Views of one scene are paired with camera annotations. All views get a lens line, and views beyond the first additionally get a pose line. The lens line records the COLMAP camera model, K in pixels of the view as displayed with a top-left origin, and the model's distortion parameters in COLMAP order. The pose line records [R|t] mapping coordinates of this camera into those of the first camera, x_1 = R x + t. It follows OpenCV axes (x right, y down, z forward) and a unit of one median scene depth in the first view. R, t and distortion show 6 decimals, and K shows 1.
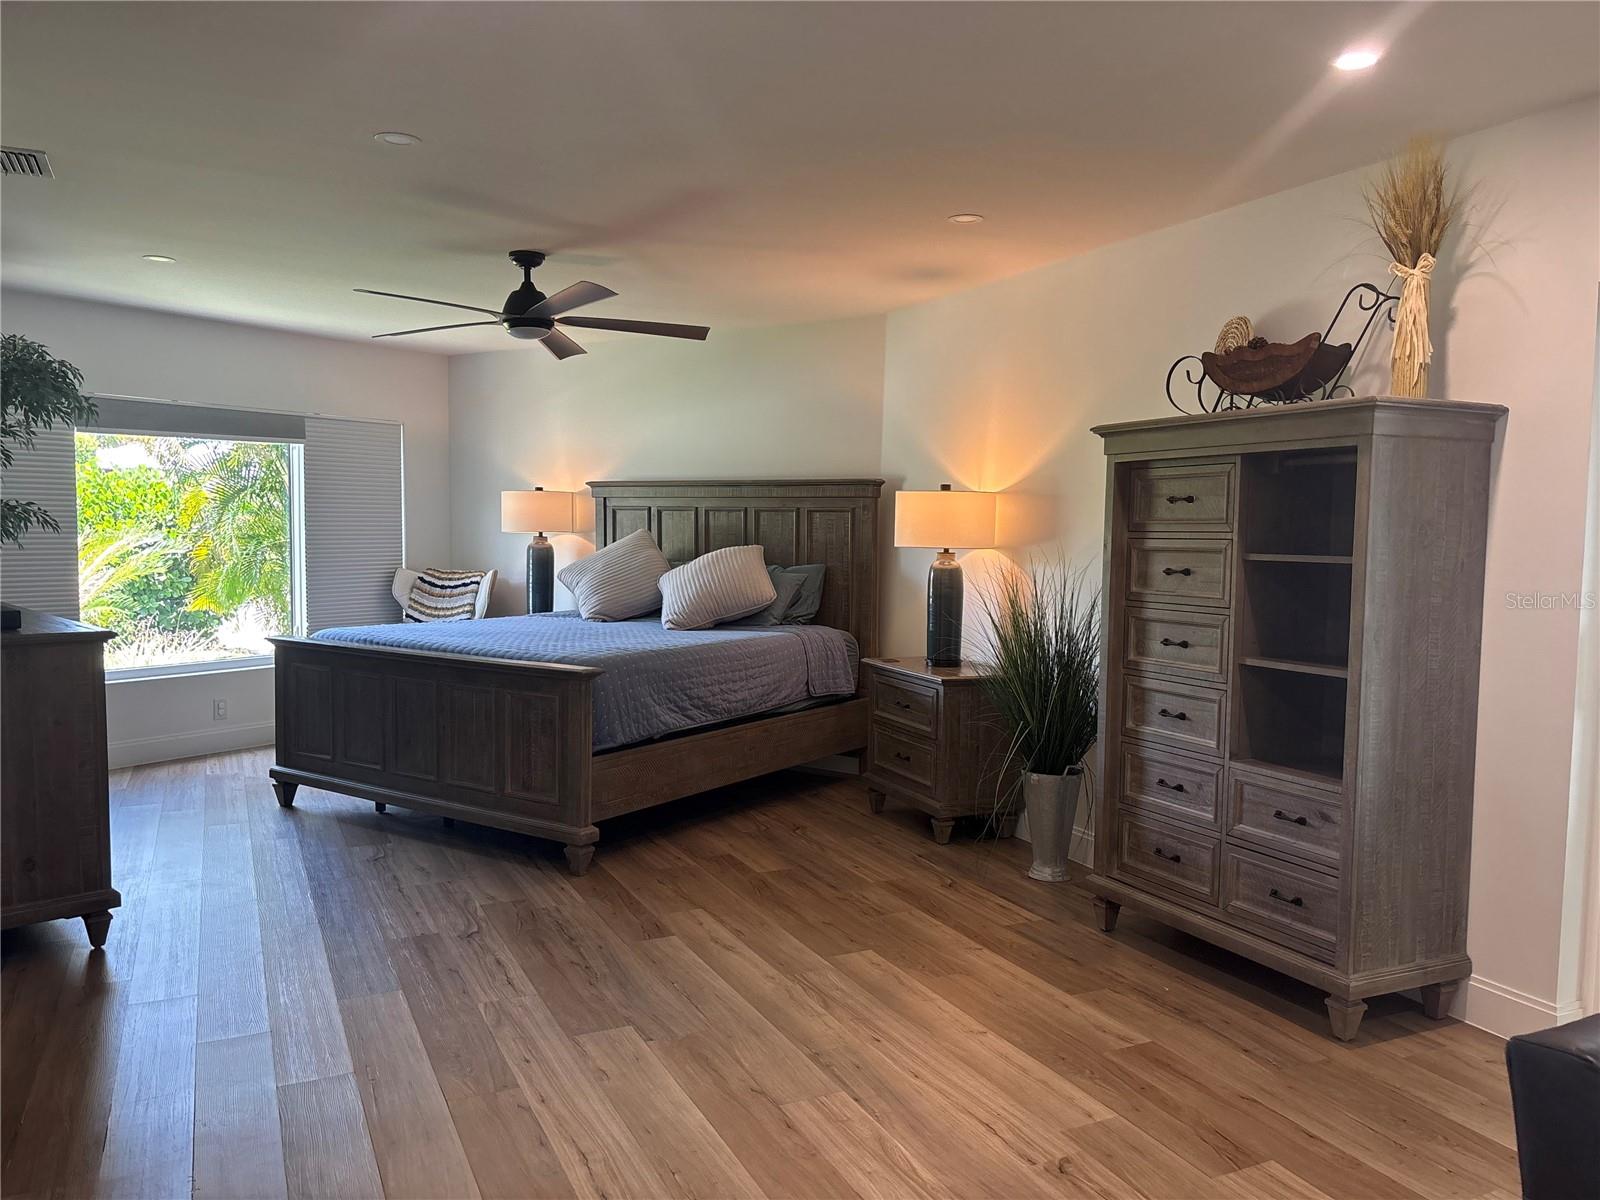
lens RADIAL K [[1210.4, 0, 809.2], [0, 1210.4, 594.3], [0, 0, 1]] dist [0.049944, -0.047183]
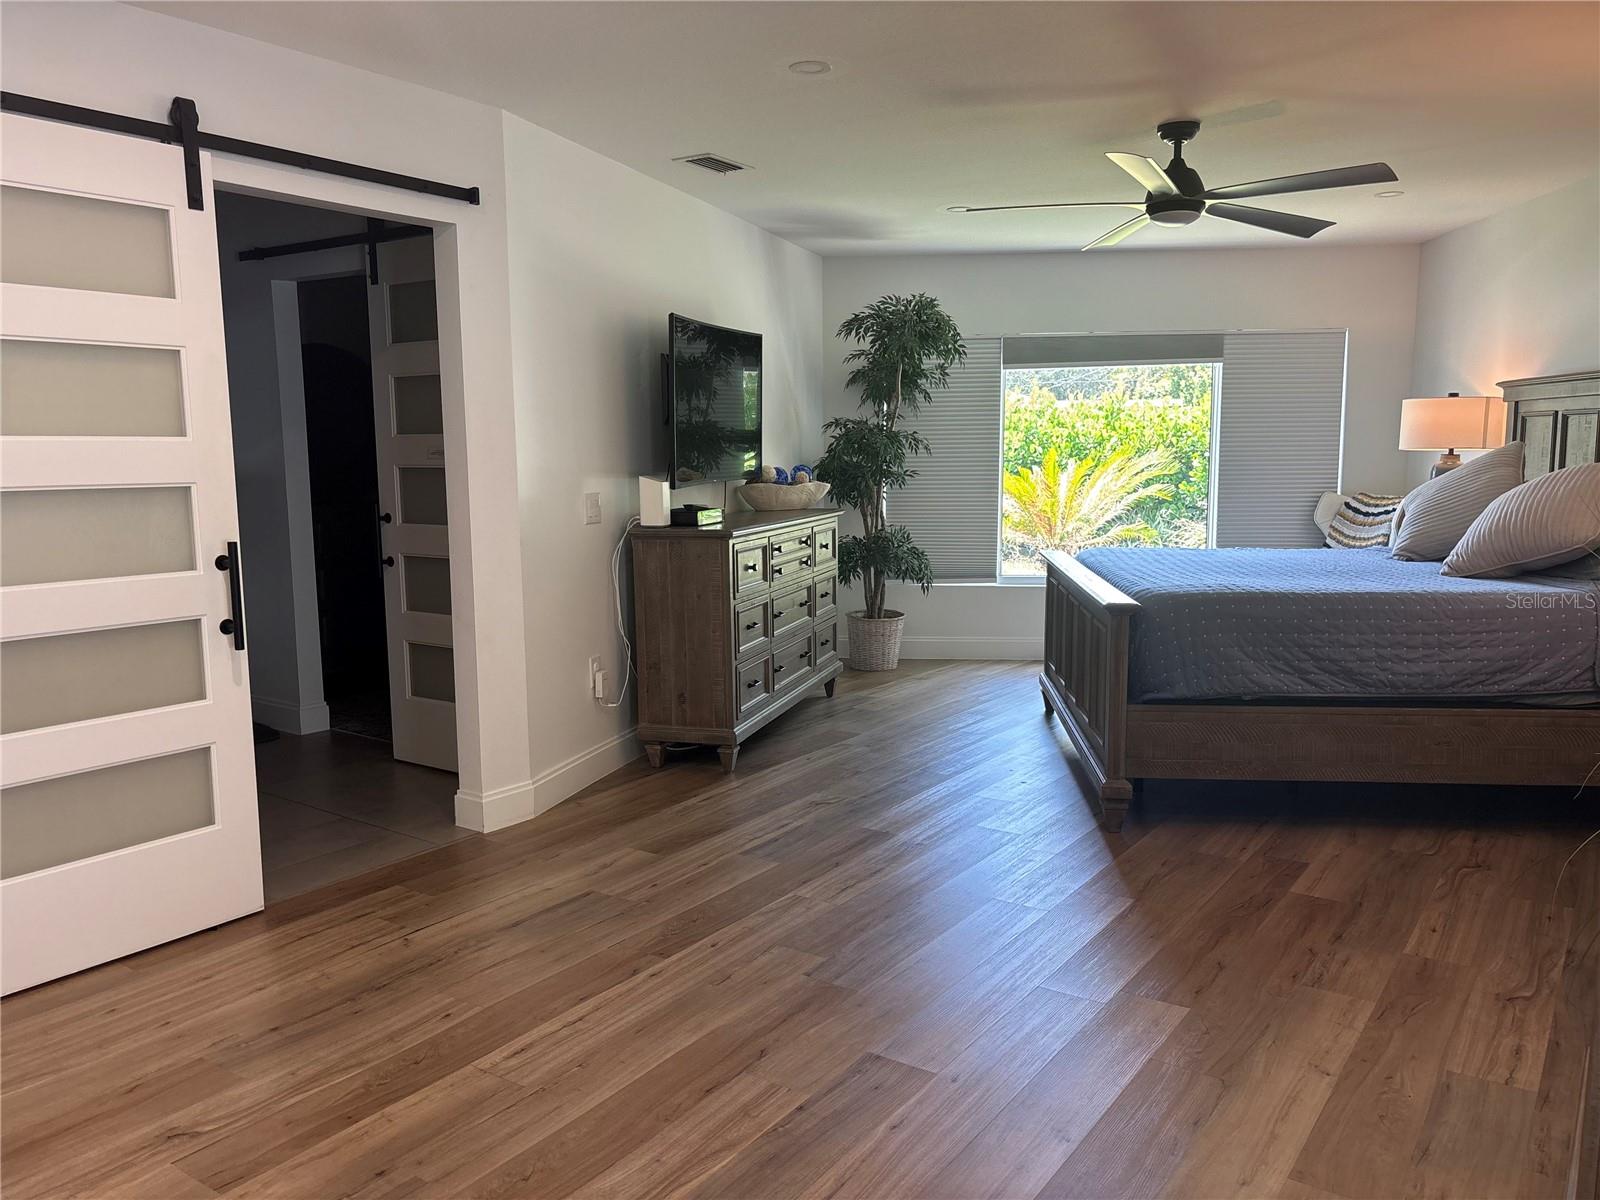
lens RADIAL K [[1210.4, 0, 801.5], [0, 1210.4, 600.1], [0, 0, 1]] dist [0.049944, -0.047183]
pose [[0.494012, 0.092804, -0.864488, 0.425456], [-0.038586, 0.995648, 0.084834, -0.005324], [0.868599, -0.008552, 0.495442, 0.335914]]
